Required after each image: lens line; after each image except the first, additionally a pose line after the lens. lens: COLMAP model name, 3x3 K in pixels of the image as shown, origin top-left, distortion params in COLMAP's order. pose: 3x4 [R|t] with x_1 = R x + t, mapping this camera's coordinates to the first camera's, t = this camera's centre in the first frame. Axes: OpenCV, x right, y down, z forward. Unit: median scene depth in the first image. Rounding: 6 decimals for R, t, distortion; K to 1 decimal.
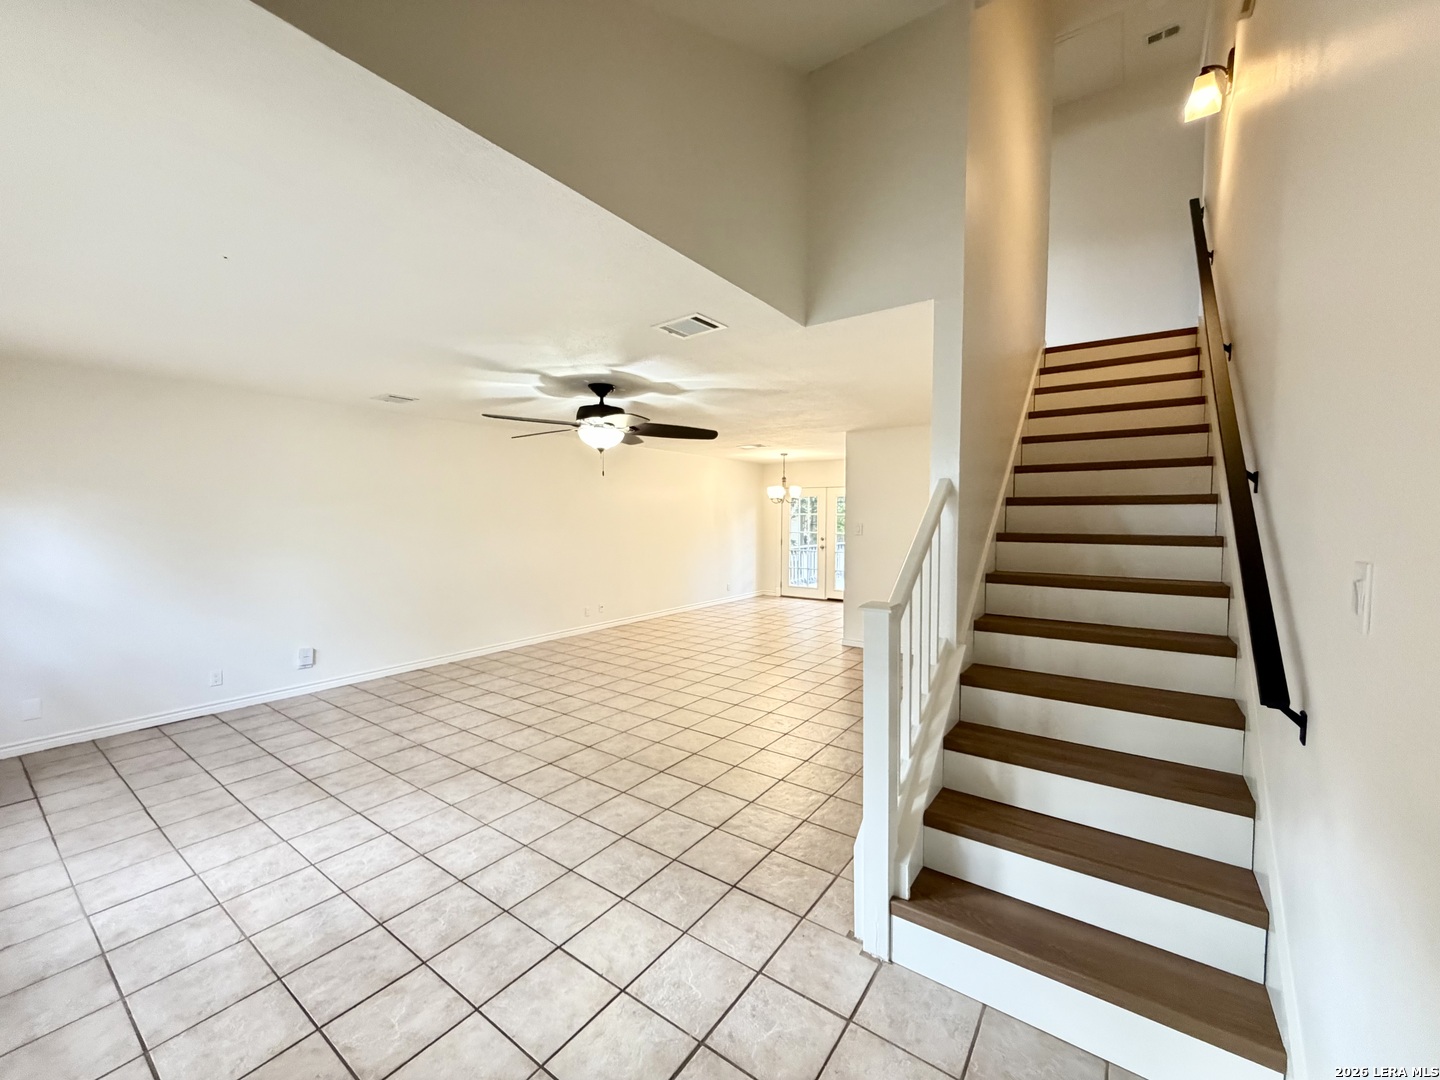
lens RADIAL K [[575.8, 0, 716.8], [0, 575.8, 531.0], [0, 0, 1]] dist [-0.002447, 0.000323]
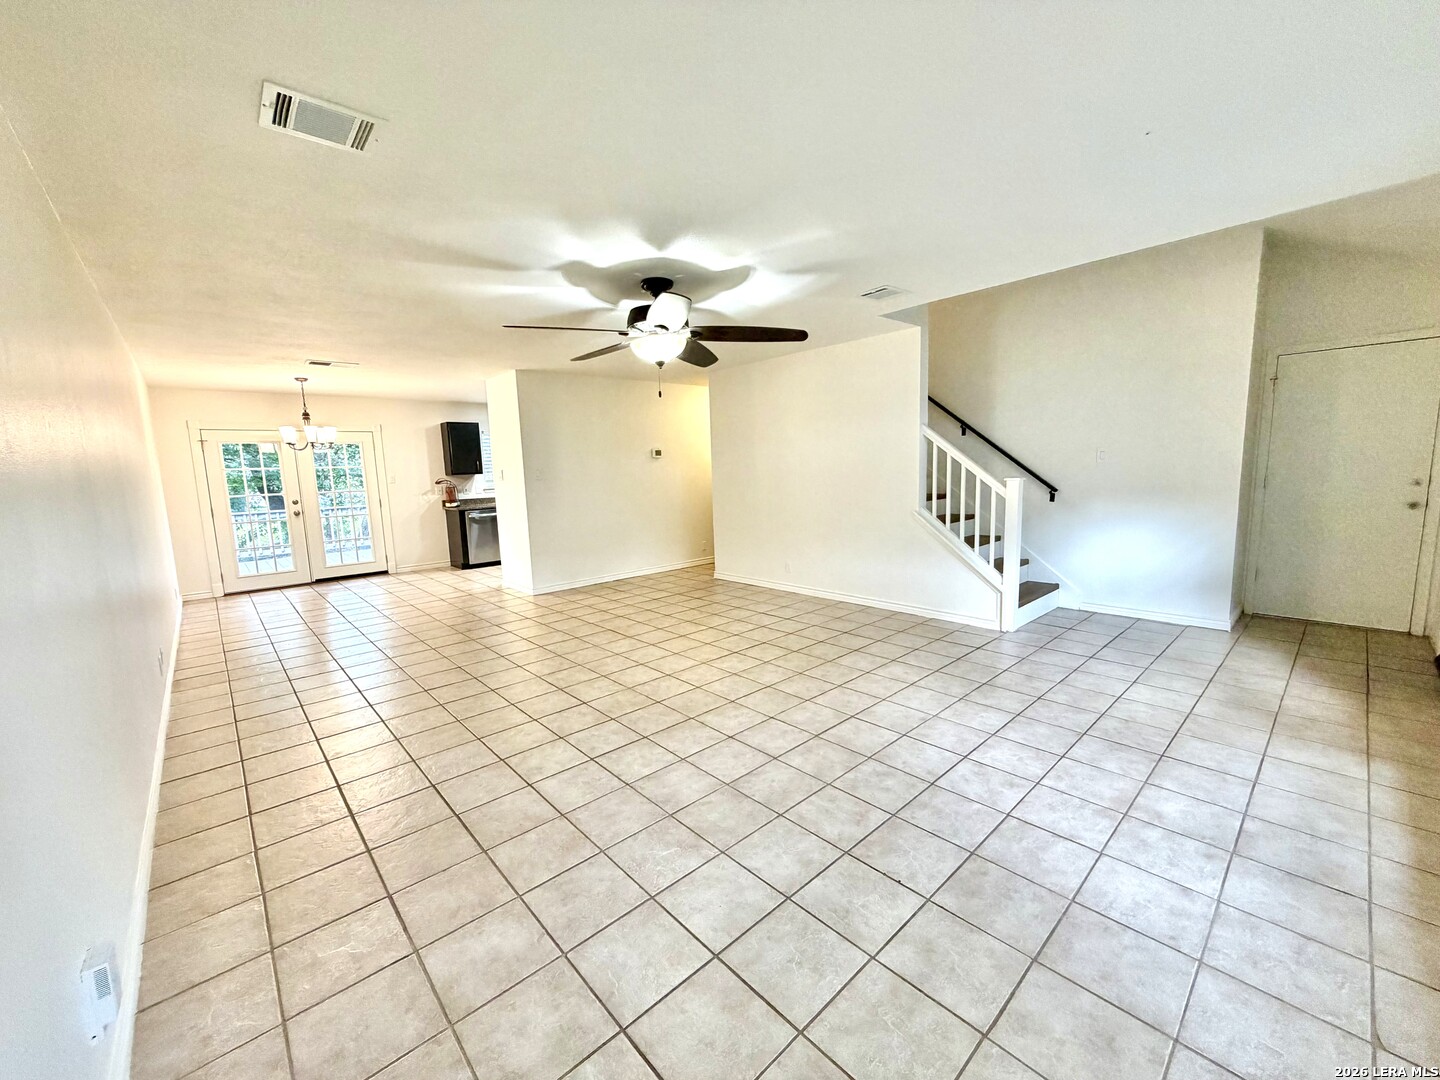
lens RADIAL K [[575.8, 0, 721.2], [0, 575.8, 543.5], [0, 0, 1]] dist [-0.002447, 0.000323]
pose [[0.209975, -0.141717, 0.967382, -1.402997], [0.062193, 0.989371, 0.131439, 0.010392], [-0.975727, 0.032566, 0.216557, 1.068445]]
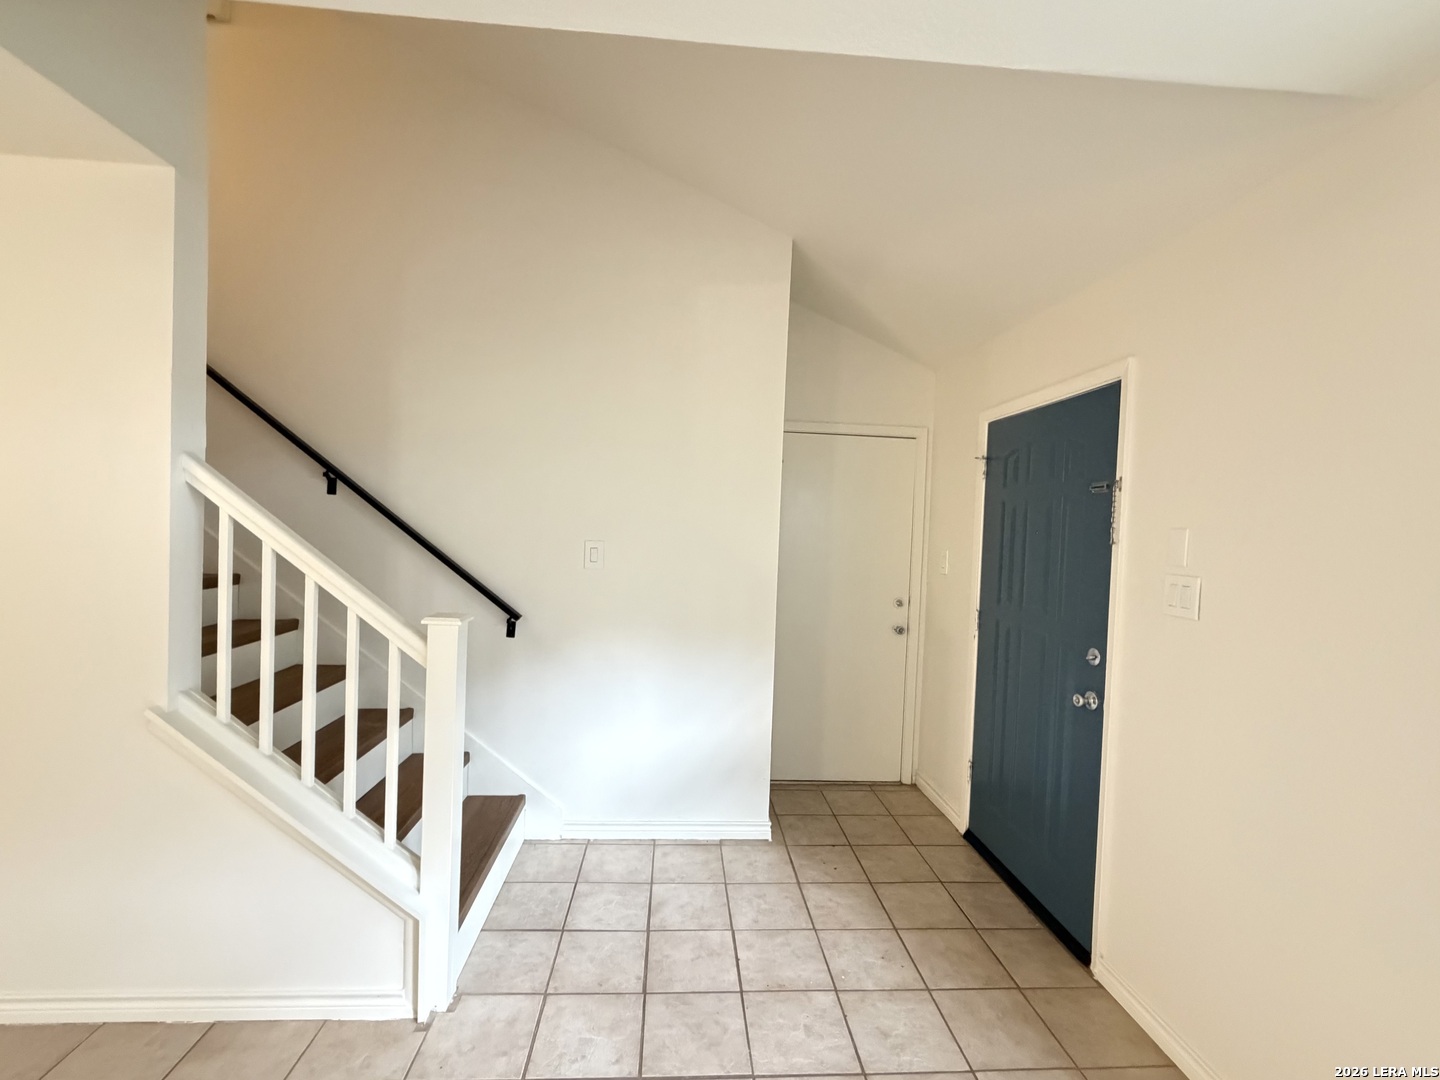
lens RADIAL K [[623.4, 0, 726.9], [0, 623.4, 538.0], [0, 0, 1]] dist [-0.010053, -0.000048]
pose [[-0.650992, -0.042006, 0.757921, -0.470302], [-0.020307, 0.999074, 0.037929, -0.024440], [-0.758813, 0.009300, -0.651242, 0.848591]]
